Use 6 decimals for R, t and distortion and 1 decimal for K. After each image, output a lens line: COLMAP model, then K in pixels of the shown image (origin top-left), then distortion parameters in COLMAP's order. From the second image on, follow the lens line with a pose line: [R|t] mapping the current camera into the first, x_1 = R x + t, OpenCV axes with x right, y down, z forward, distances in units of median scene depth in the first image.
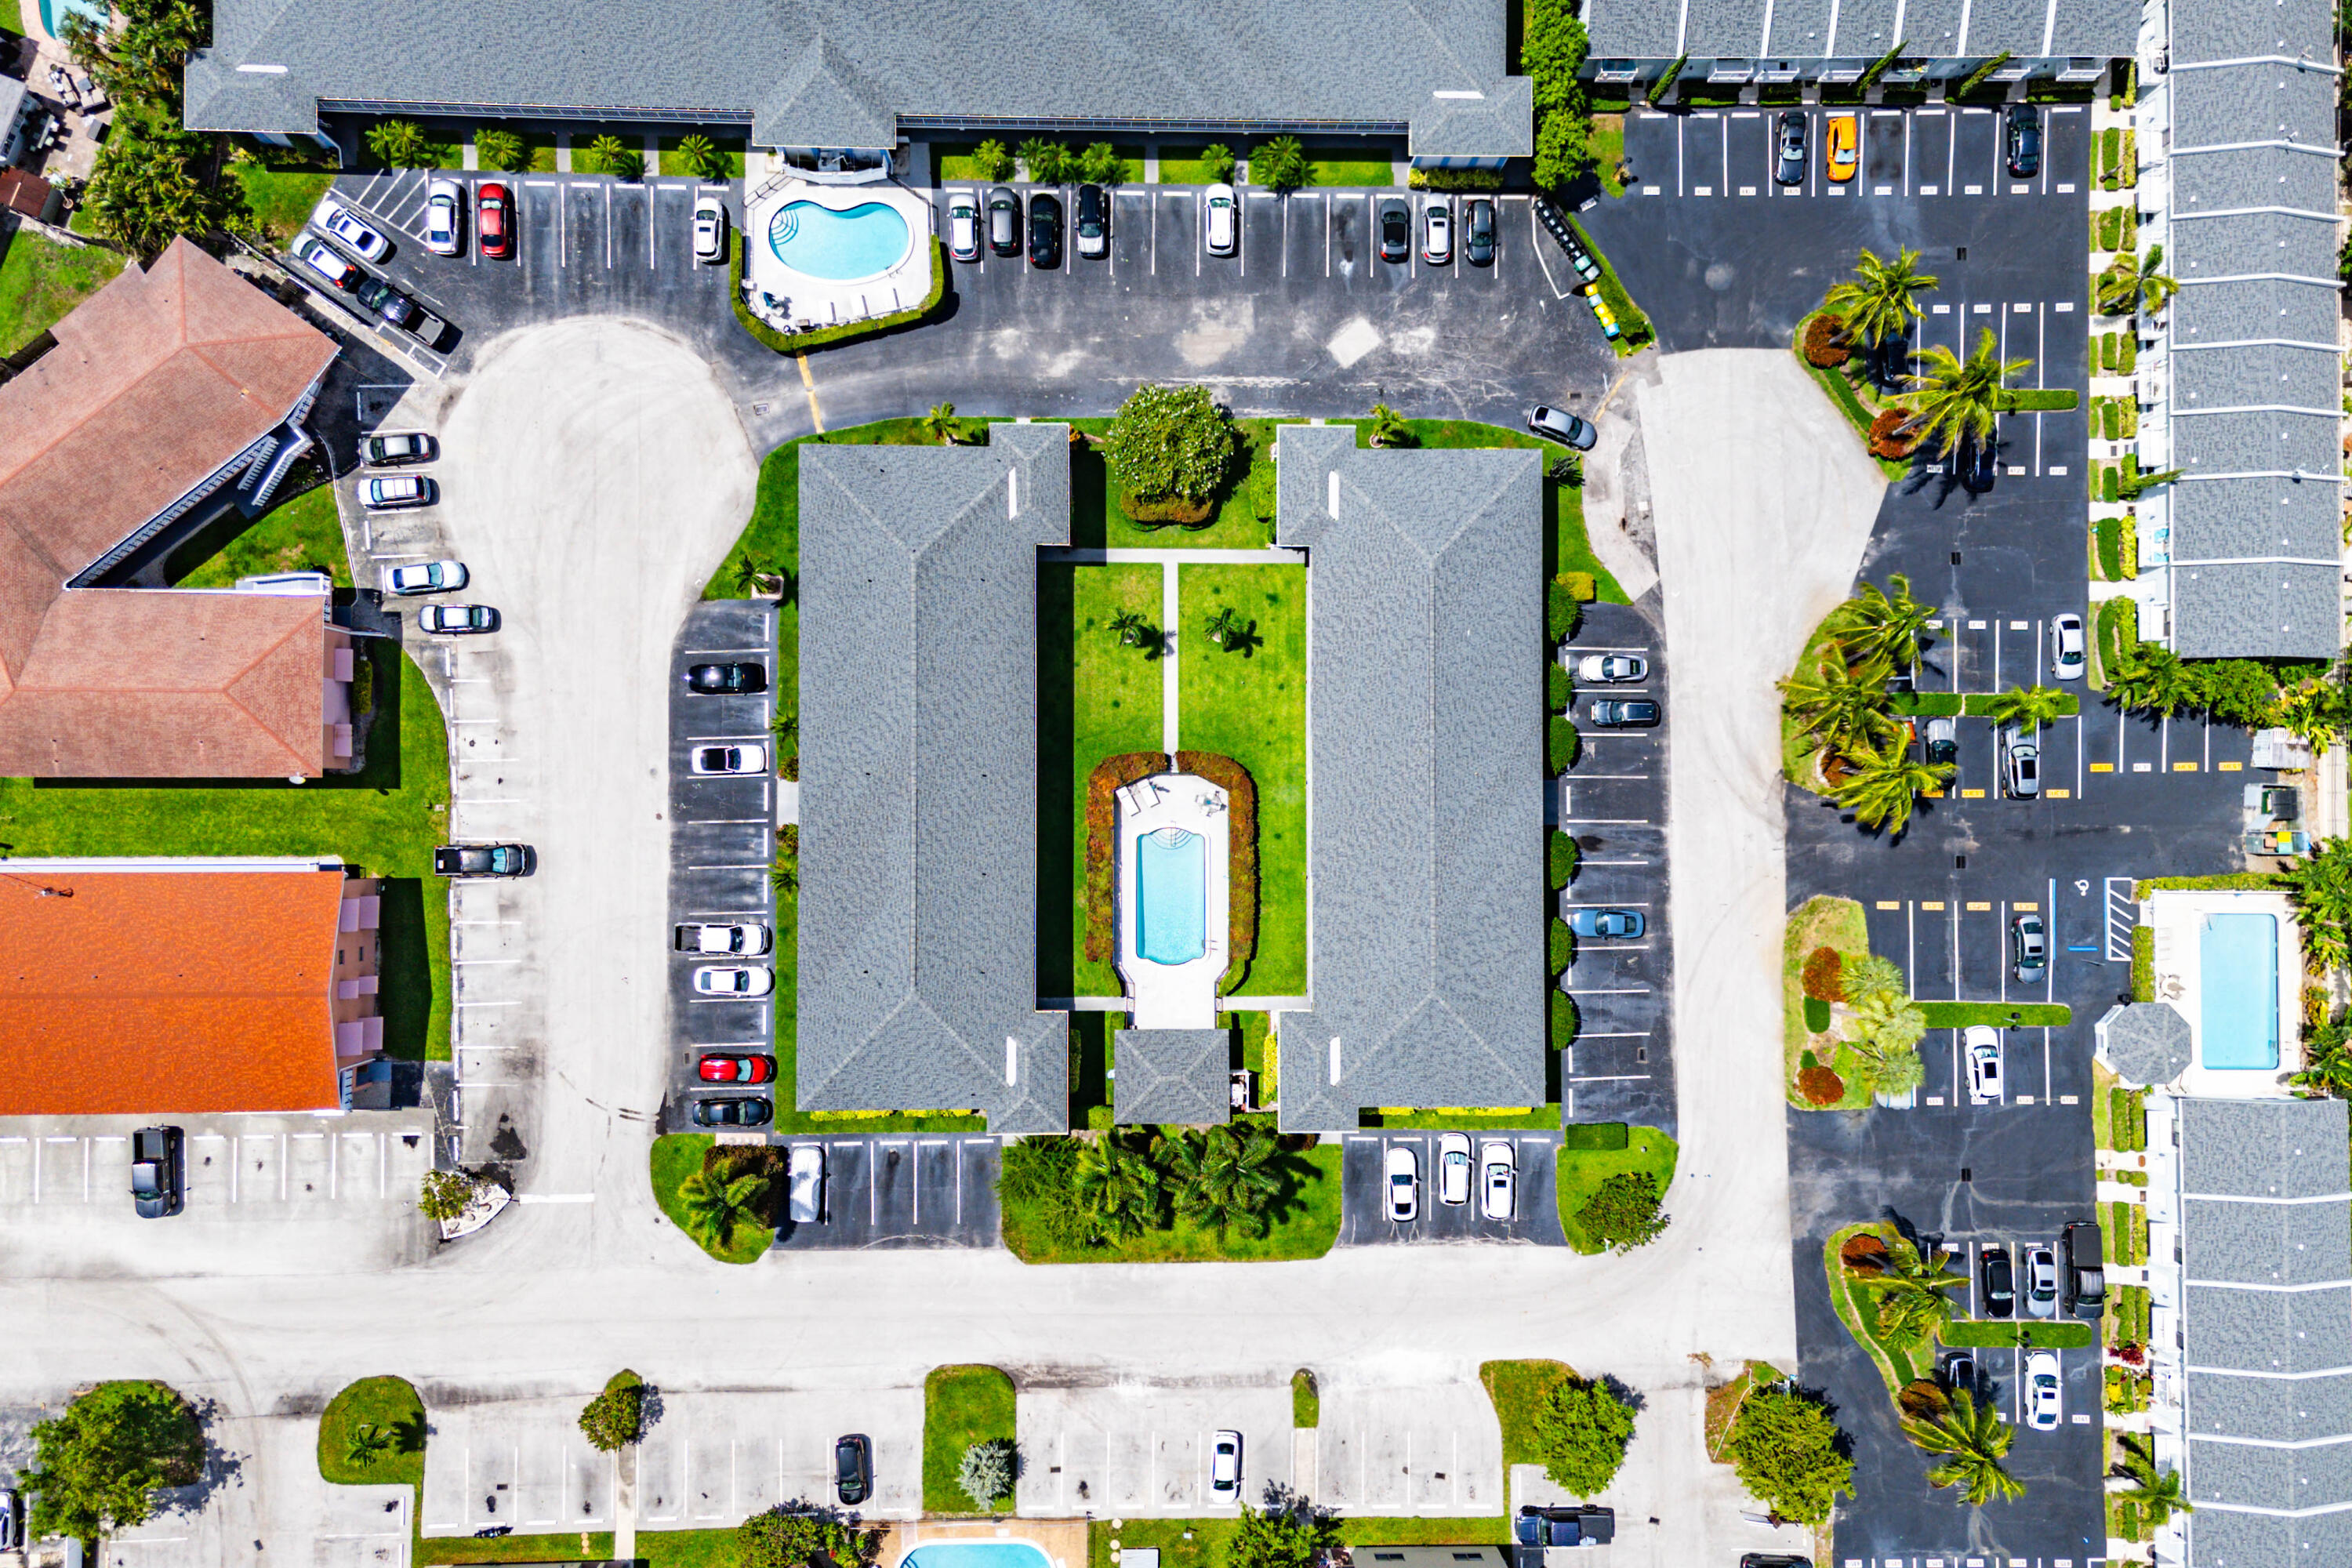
lens RADIAL K [[1670.5, 0, 1216.5], [0, 1670.5, 820.6], [0, 0, 1]] dist [0.051078, -0.027612]
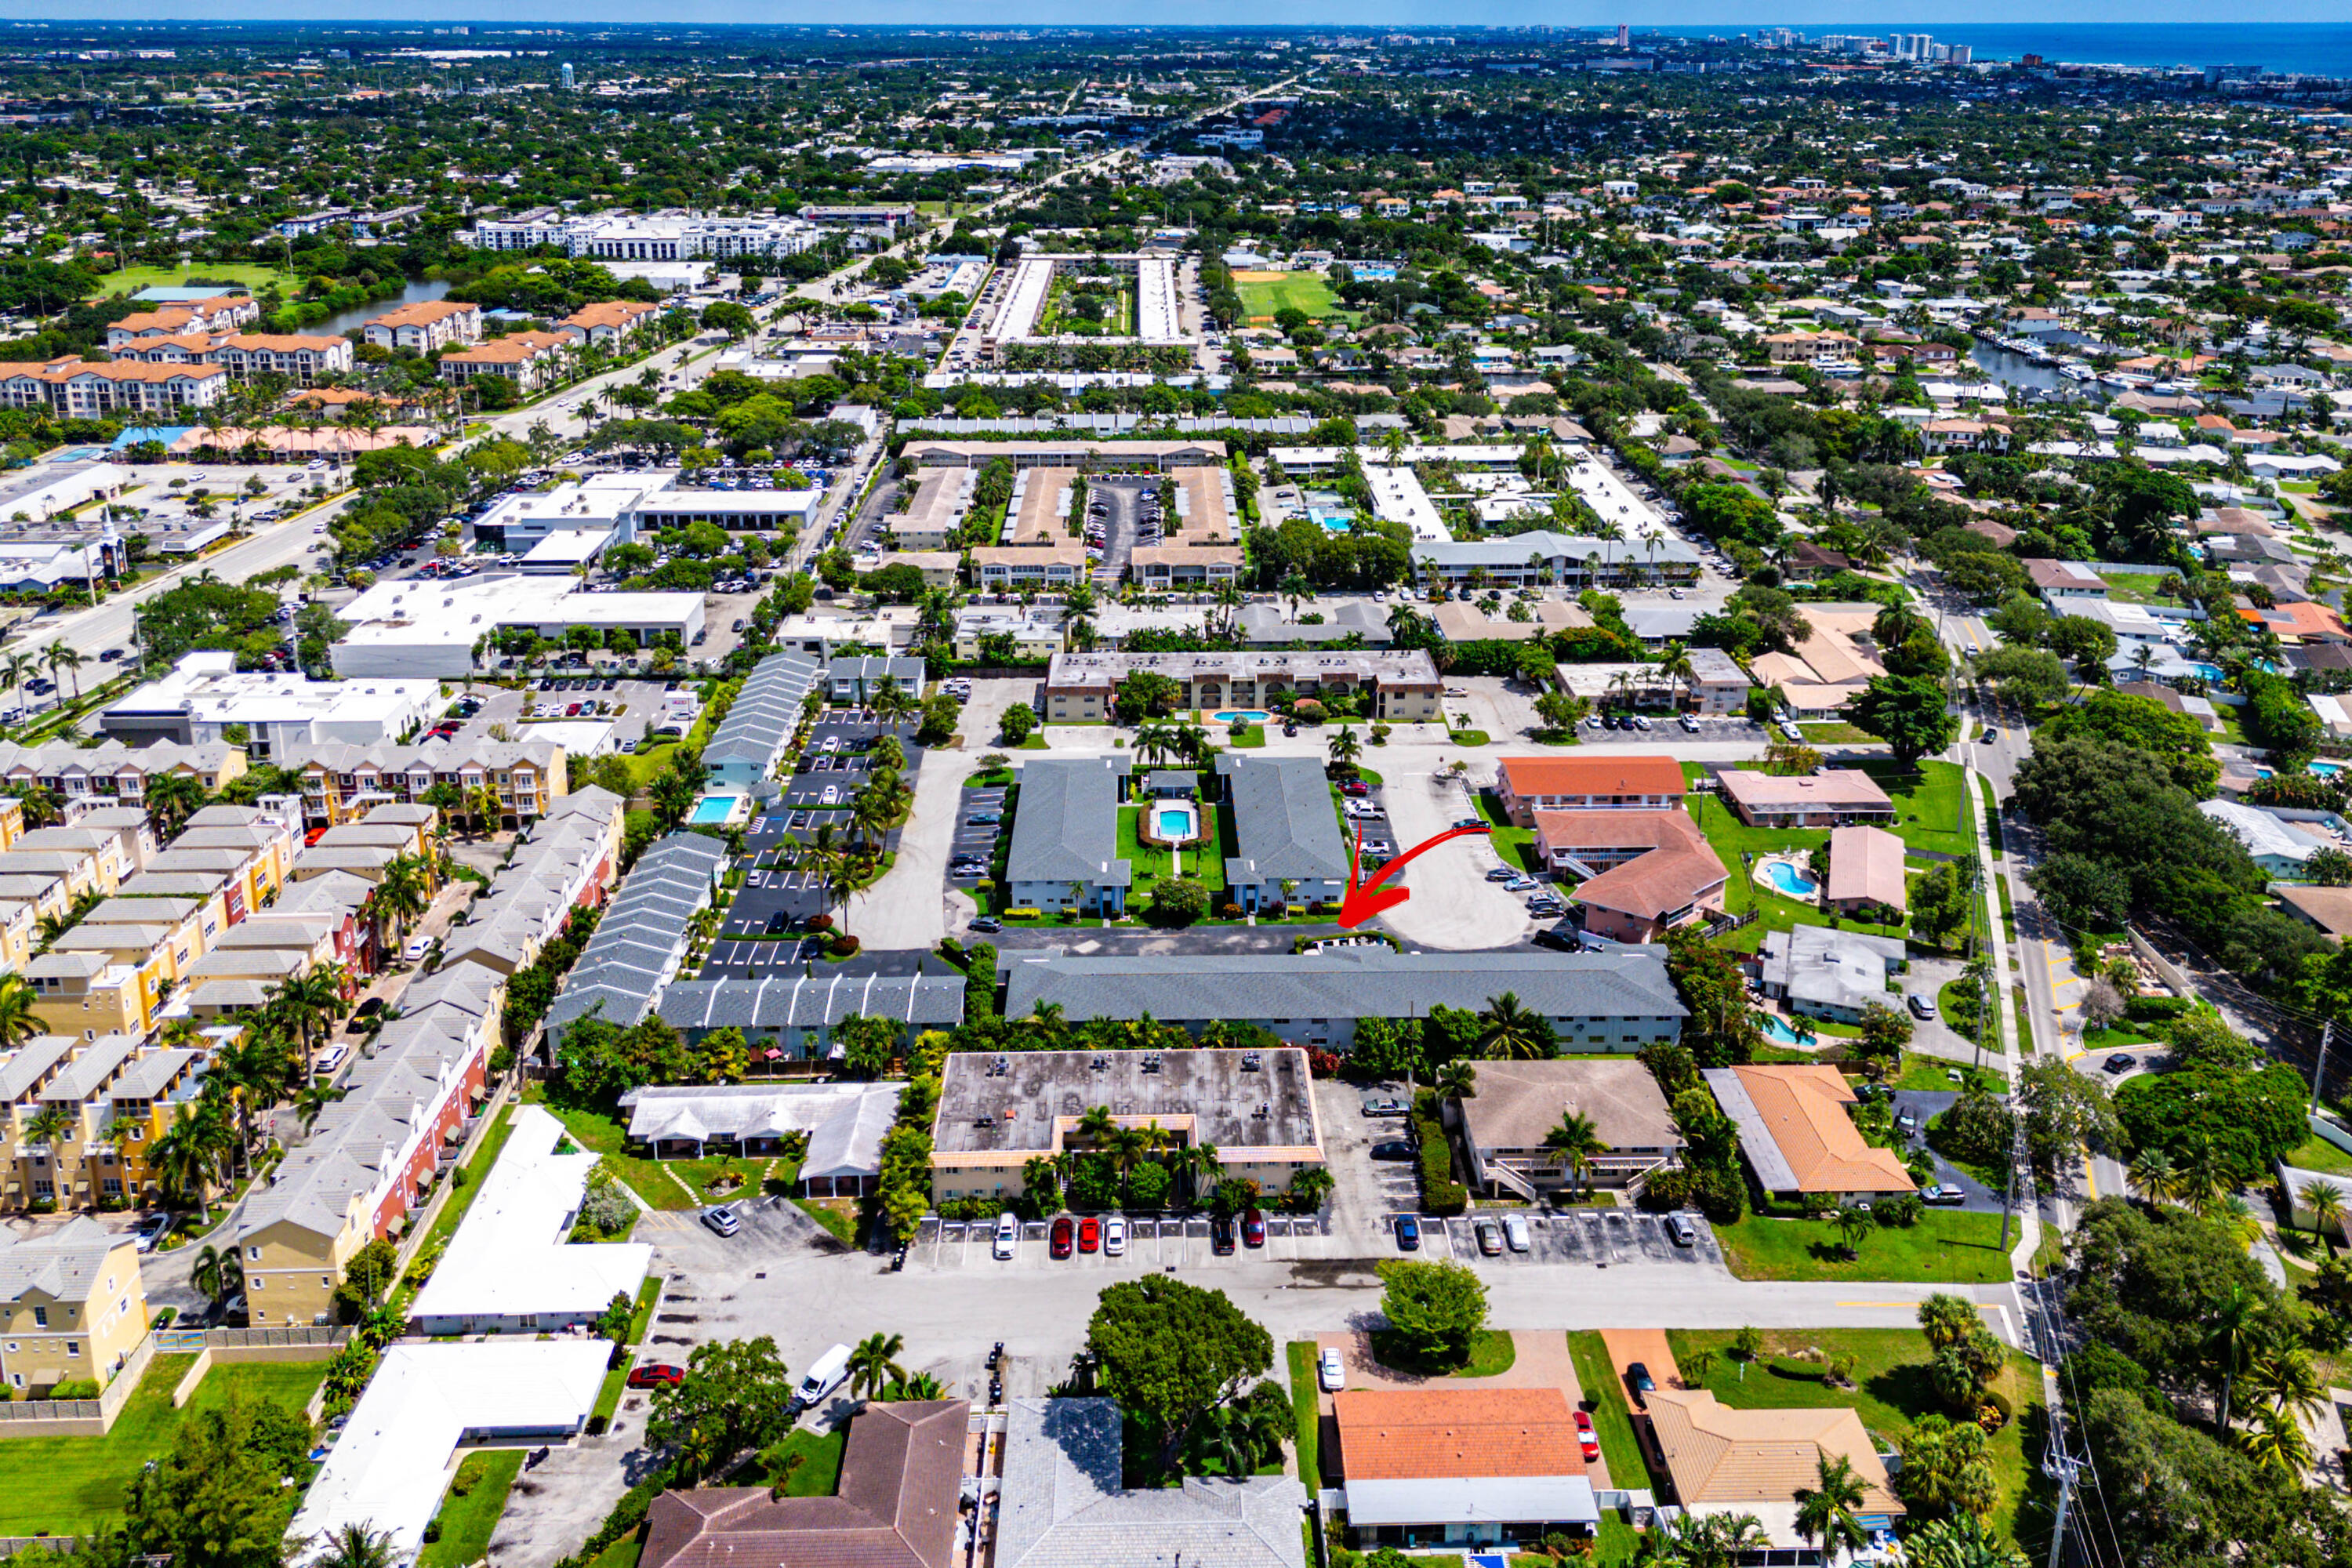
lens RADIAL K [[1738.8, 0, 1168.2], [0, 1738.8, 785.9], [0, 0, 1]] dist [0.054850, -0.035685]
pose [[-0.999323, -0.024096, -0.027796, 0.049938], [-0.016148, -0.391569, 0.920007, -2.123858], [-0.033053, 0.919833, 0.390914, 0.024338]]
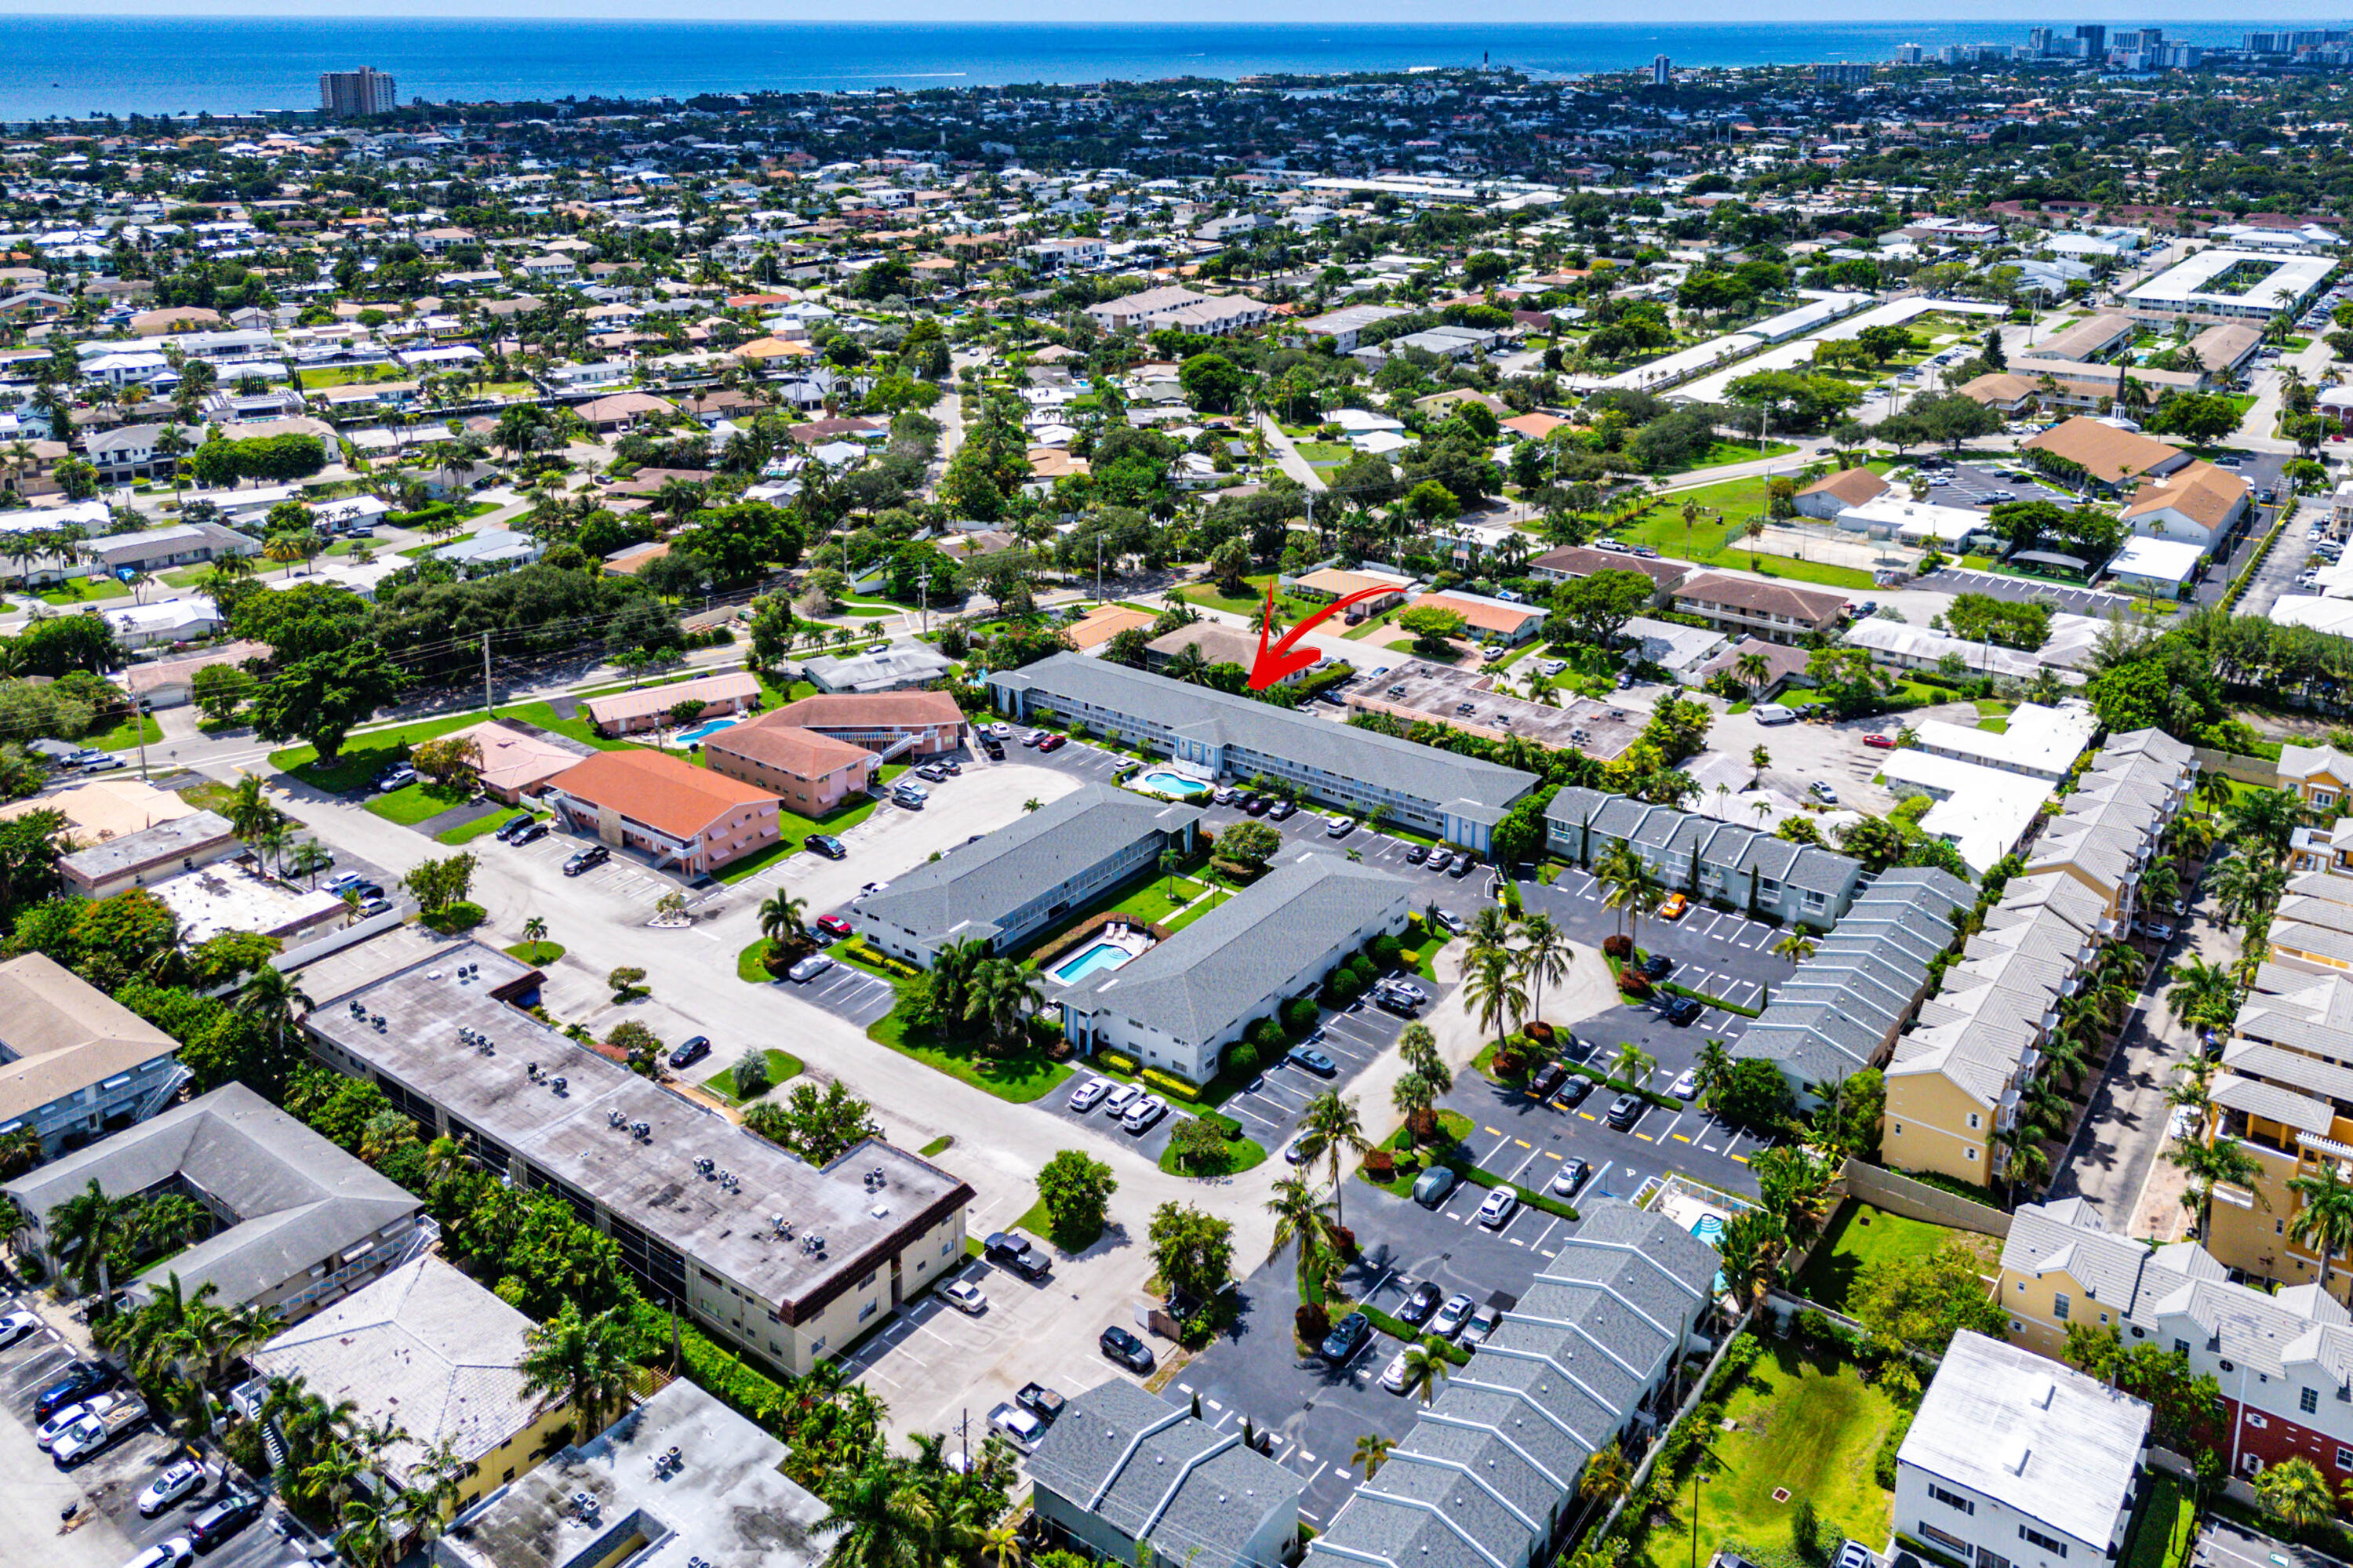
lens RADIAL K [[1739.6, 0, 1176.9], [0, 1739.6, 748.3], [0, 0, 1]] dist [0.054850, -0.035685]
pose [[0.798780, 0.203073, -0.566315, 0.957406], [-0.600586, 0.324419, -0.730786, 1.170895], [0.035321, 0.923858, 0.381102, 0.163130]]
